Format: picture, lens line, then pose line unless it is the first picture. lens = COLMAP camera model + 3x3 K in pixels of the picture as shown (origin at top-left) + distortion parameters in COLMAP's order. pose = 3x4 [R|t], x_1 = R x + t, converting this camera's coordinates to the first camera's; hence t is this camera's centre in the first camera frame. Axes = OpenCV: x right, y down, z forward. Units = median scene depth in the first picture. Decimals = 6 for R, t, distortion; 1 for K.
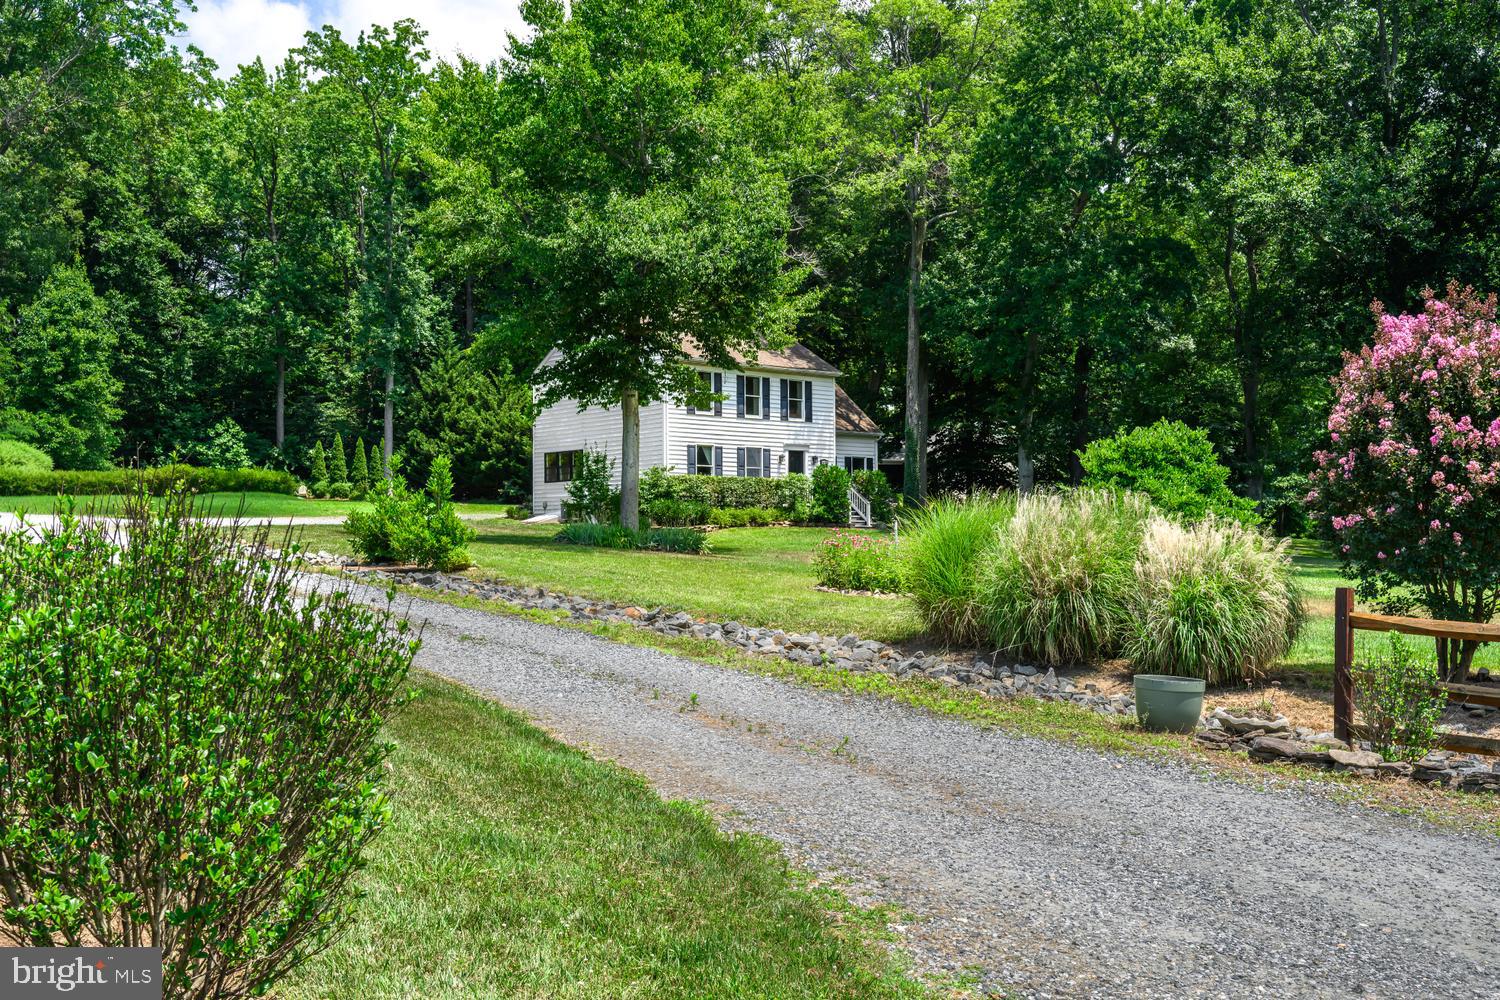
lens RADIAL K [[1297.7, 0, 750.0], [0, 1297.7, 500.0], [0, 0, 1]] dist [-0.000189, -0.000716]
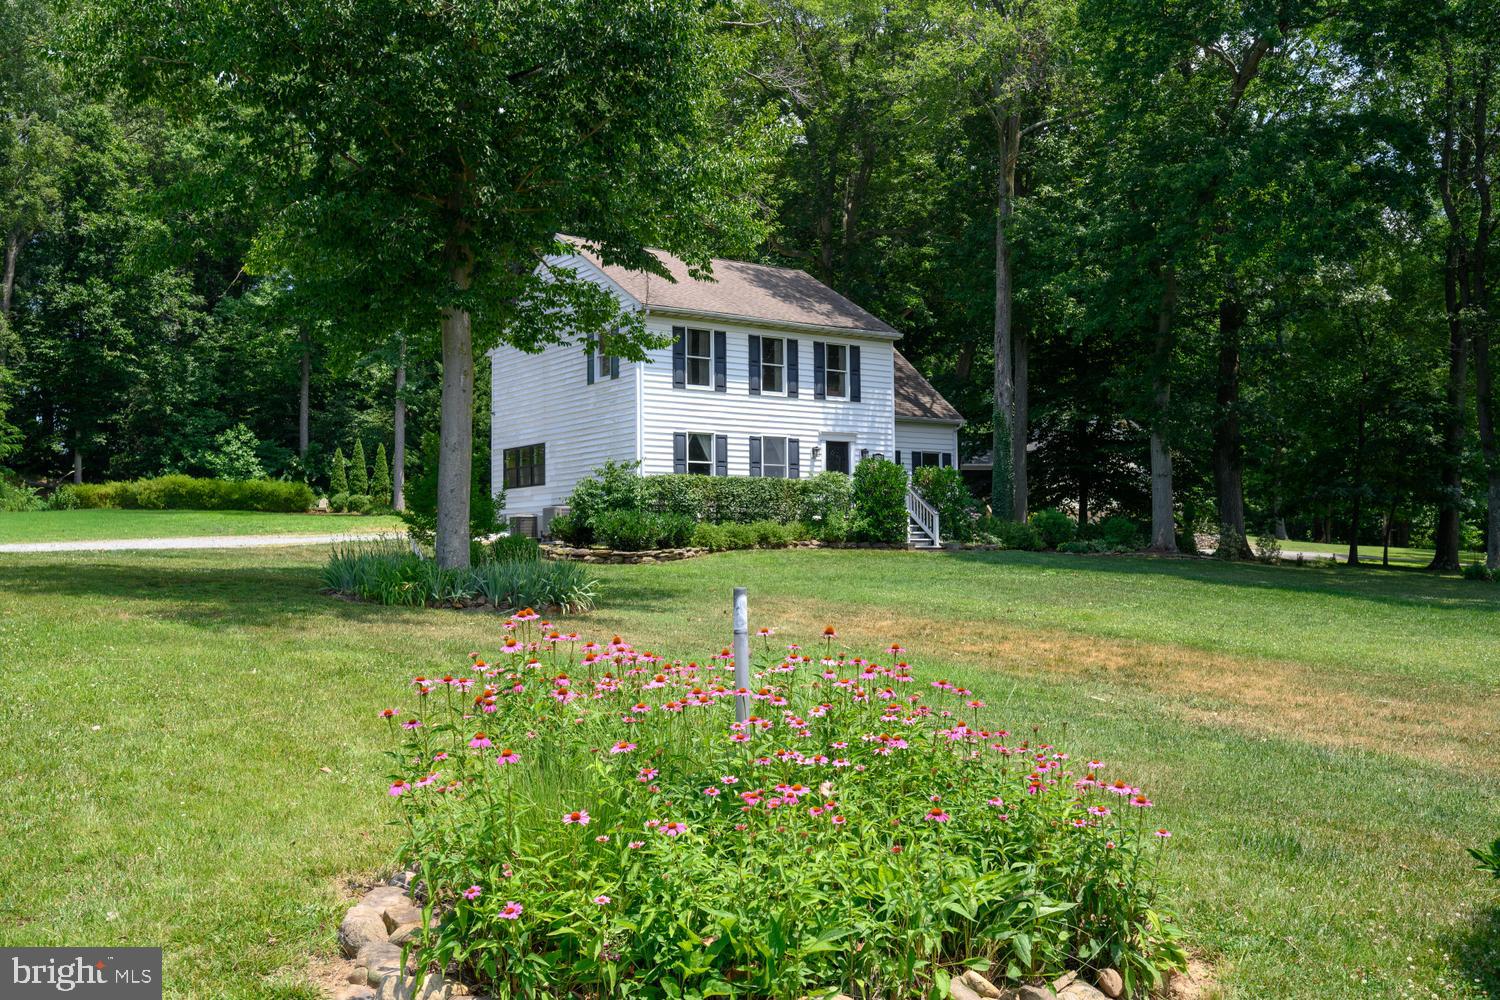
lens RADIAL K [[1241.1, 0, 764.7], [0, 1241.1, 494.7], [0, 0, 1]] dist [-0.002930, -0.001468]
pose [[0.996551, -0.007379, -0.082652, 0.052038], [0.006199, 0.999875, -0.014518, 0.001272], [0.082749, 0.013956, 0.996473, 0.310355]]
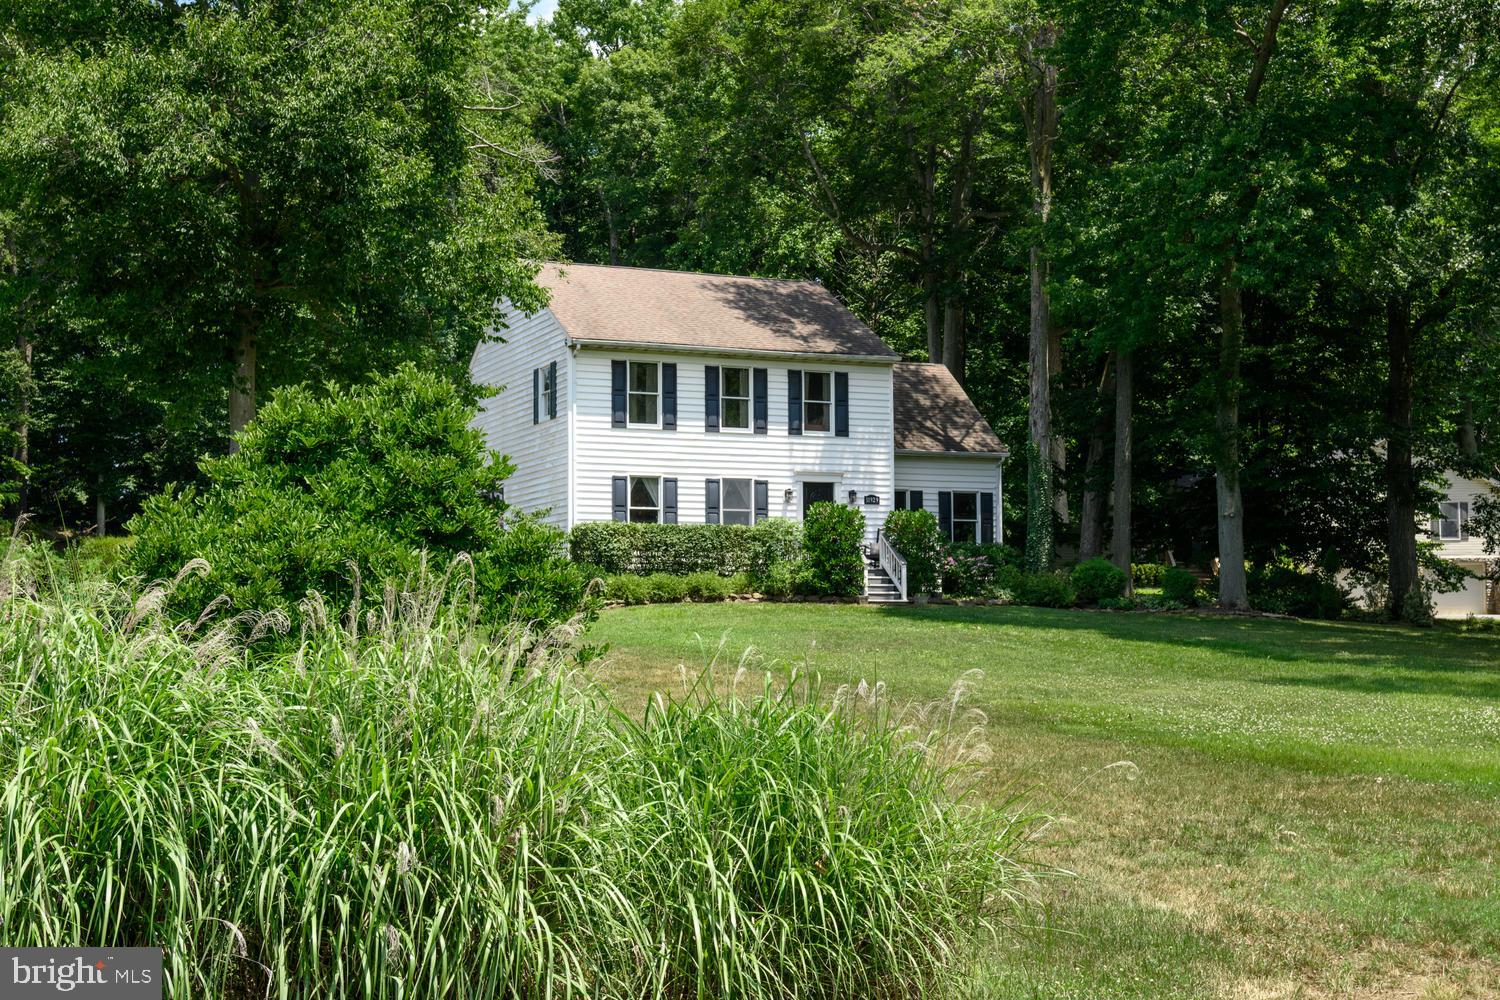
lens RADIAL K [[1790.4, 0, 752.6], [0, 1790.4, 535.9], [0, 0, 1]] dist [-0.005113, -0.020999]
pose [[0.961843, -0.014708, -0.273207, 0.242995], [0.009270, 0.999733, -0.021187, 0.006283], [0.273445, 0.017846, 0.961722, 0.150581]]
